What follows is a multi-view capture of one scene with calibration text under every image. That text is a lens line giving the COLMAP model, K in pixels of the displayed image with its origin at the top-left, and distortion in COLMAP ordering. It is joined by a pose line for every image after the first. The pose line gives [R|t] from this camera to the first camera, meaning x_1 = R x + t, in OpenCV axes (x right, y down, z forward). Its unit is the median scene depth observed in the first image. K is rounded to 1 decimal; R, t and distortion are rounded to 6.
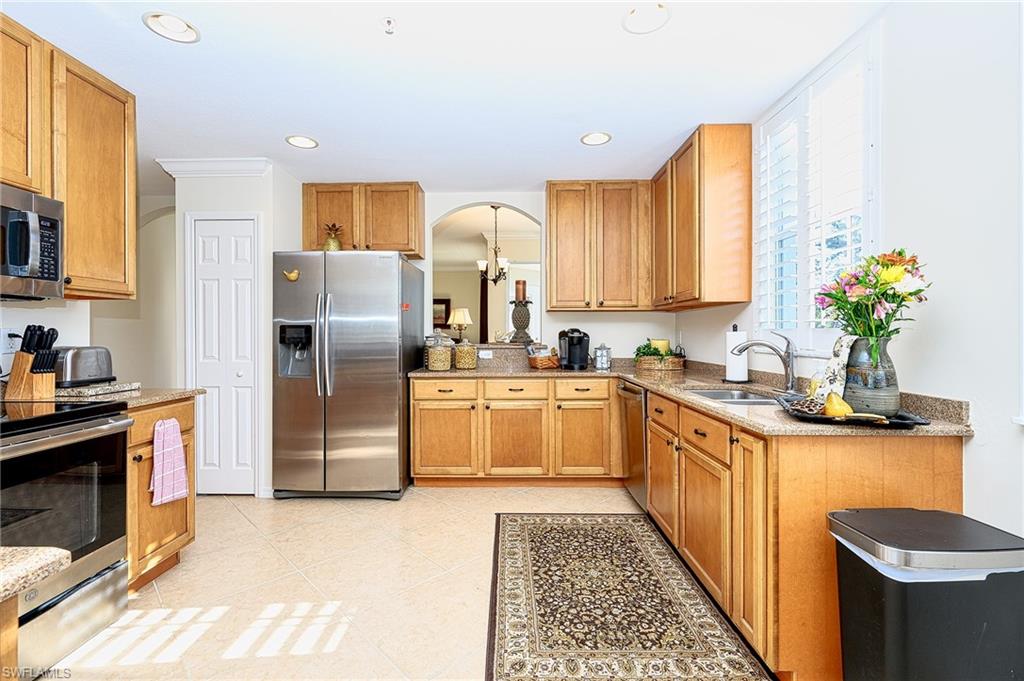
lens RADIAL K [[431.4, 0, 514.0], [0, 431.4, 335.9], [0, 0, 1]] dist [0.000825, -0.000027]
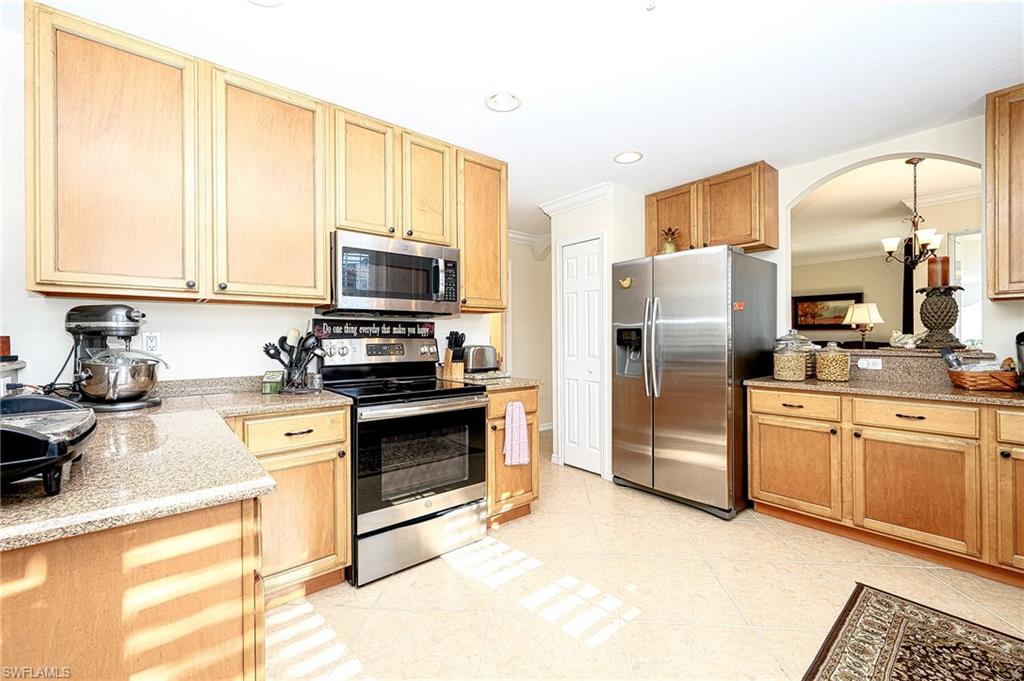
lens RADIAL K [[417.3, 0, 515.0], [0, 417.3, 338.7], [0, 0, 1]] dist [0.001257, 0.000280]
pose [[0.670895, 0.002769, -0.741547, 0.078169], [-0.001666, 0.999996, 0.002226, -0.000856], [0.741551, -0.000258, 0.670897, 0.082541]]
